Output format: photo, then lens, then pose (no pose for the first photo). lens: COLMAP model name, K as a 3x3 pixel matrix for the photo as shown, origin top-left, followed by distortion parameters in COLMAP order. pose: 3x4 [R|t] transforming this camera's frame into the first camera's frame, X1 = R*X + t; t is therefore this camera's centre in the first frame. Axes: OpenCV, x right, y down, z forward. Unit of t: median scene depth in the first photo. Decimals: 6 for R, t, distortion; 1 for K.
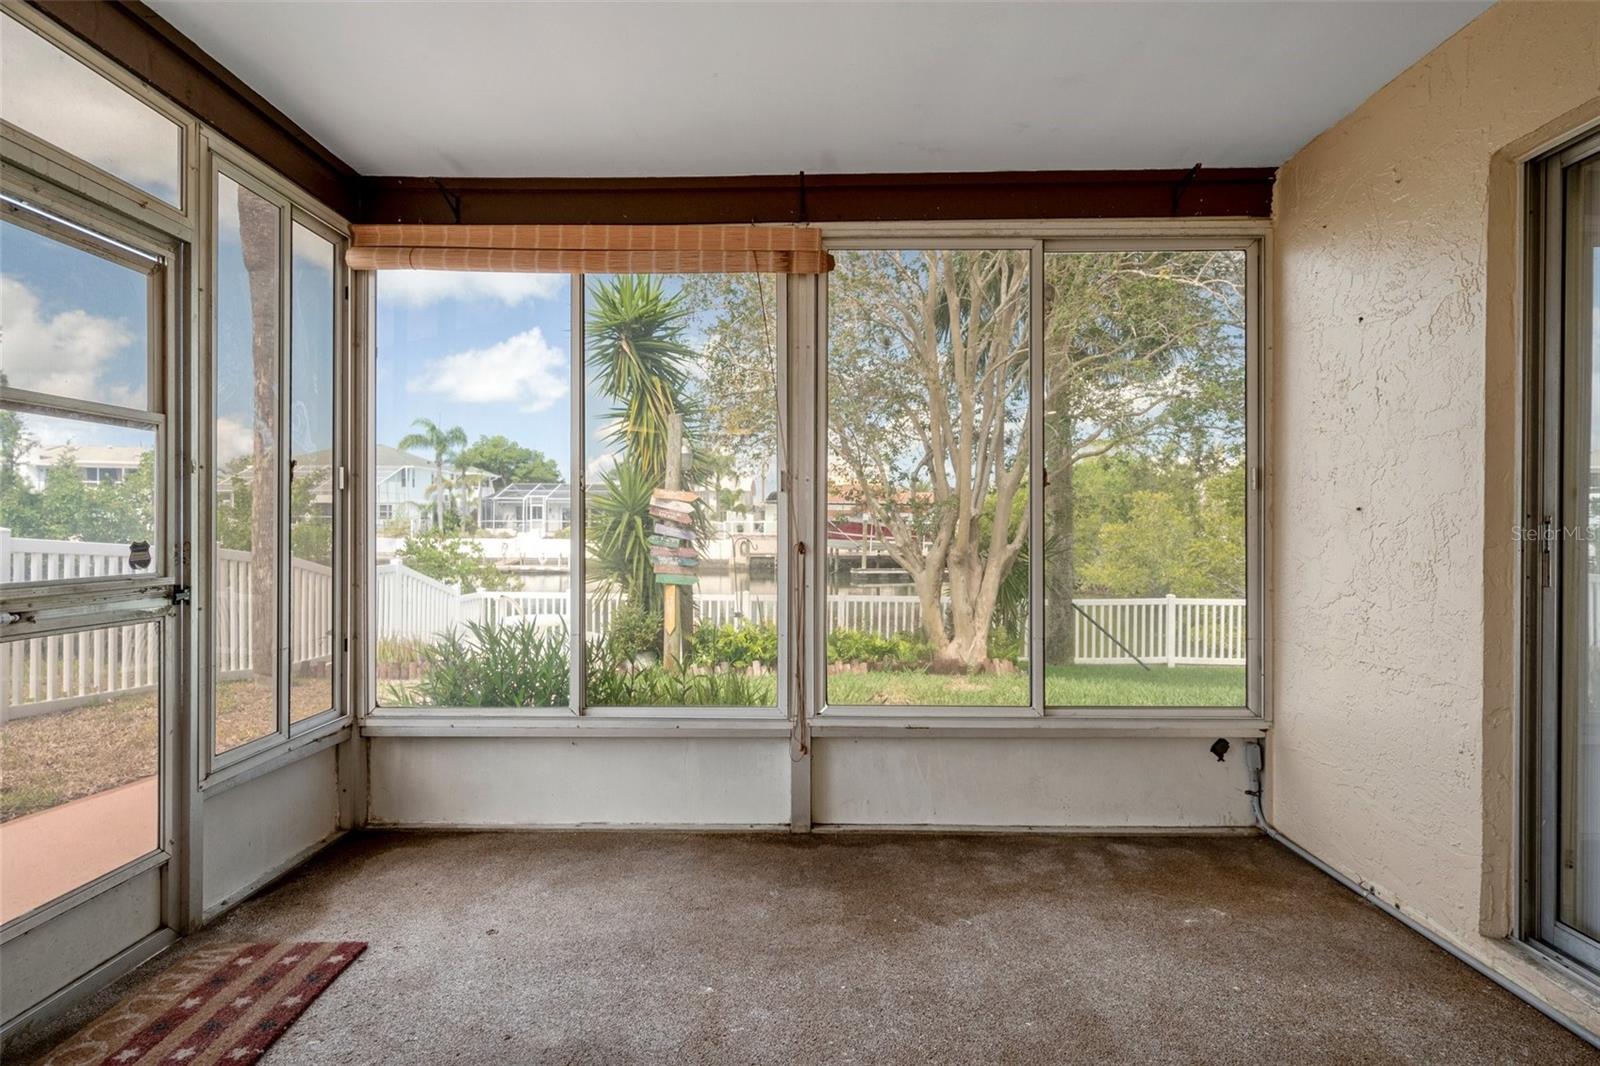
lens RADIAL K [[793.1, 0, 777.3], [0, 793.1, 534.8], [0, 0, 1]] dist [-0.004818, 0.001284]
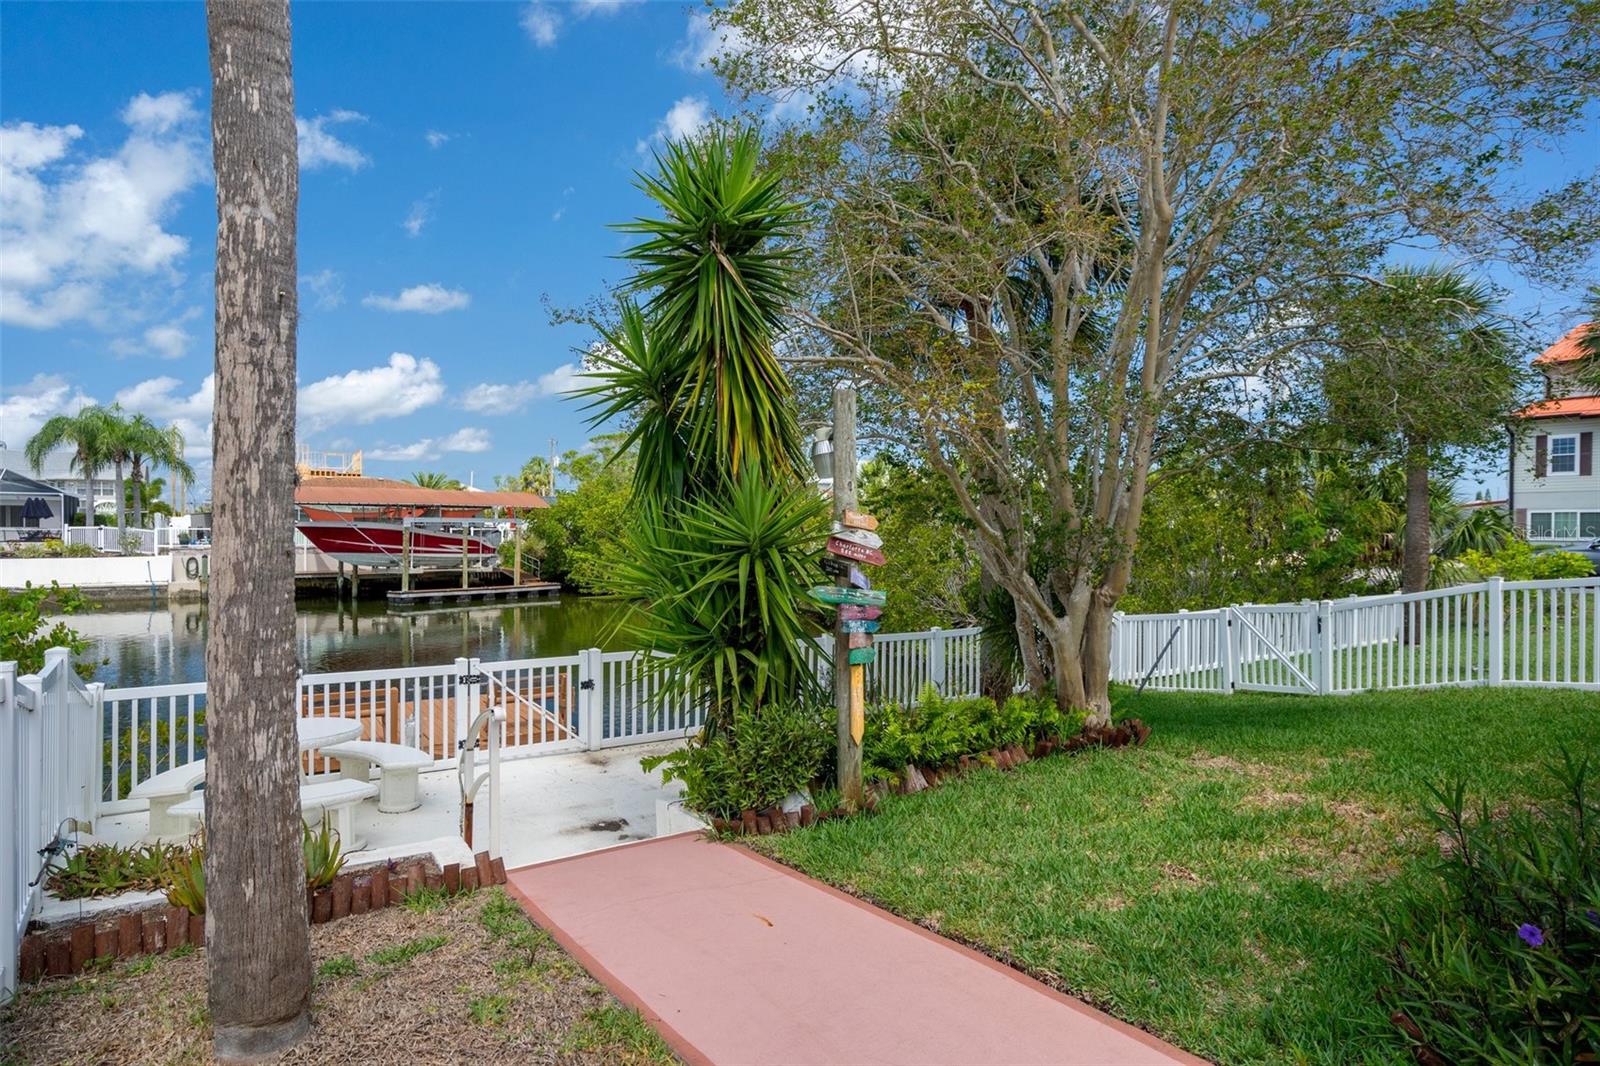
lens RADIAL K [[928.9, 0, 798.1], [0, 928.9, 540.4], [0, 0, 1]] dist [0.007523, 0.000095]
pose [[0.817699, -0.009626, 0.575566, -0.550392], [0.008636, 0.999953, 0.004456, -0.035307], [-0.575581, 0.001327, 0.817743, 0.405925]]
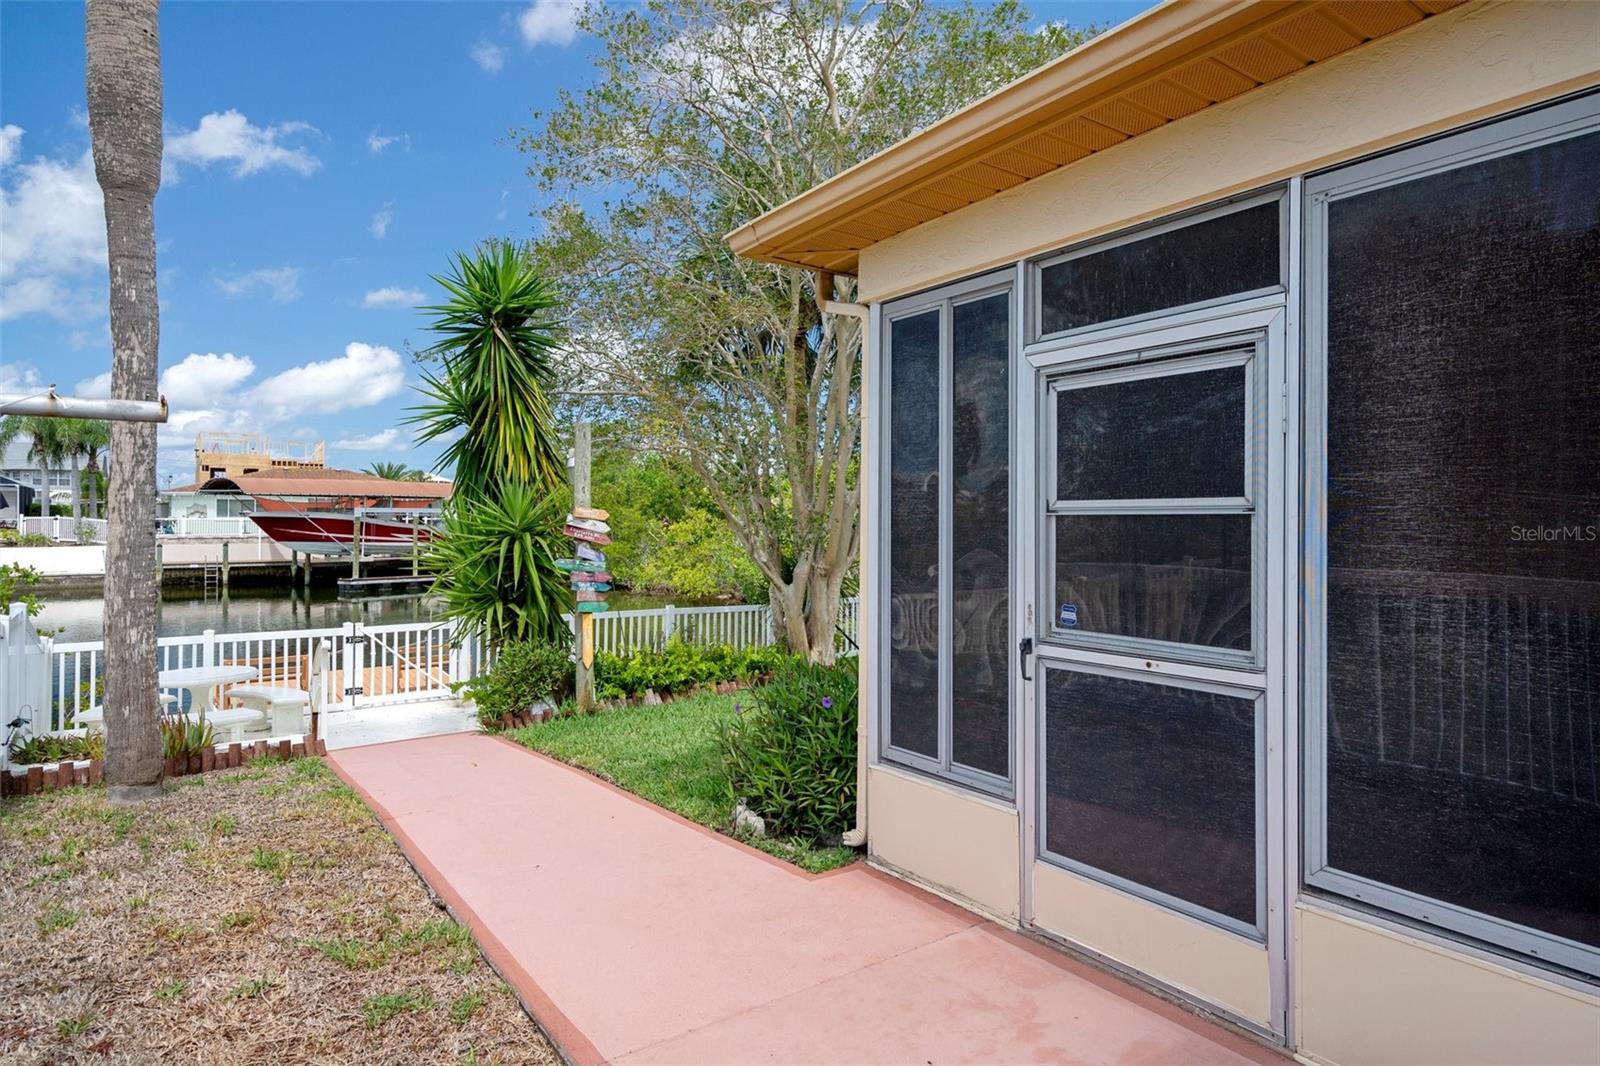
lens RADIAL K [[928.9, 0, 805.4], [0, 928.9, 515.9], [0, 0, 1]] dist [0.007523, 0.000095]
pose [[0.797872, -0.001965, 0.602824, -0.533823], [0.009936, 0.999902, -0.009891, -0.031782], [-0.602745, 0.013882, 0.797813, 0.012423]]
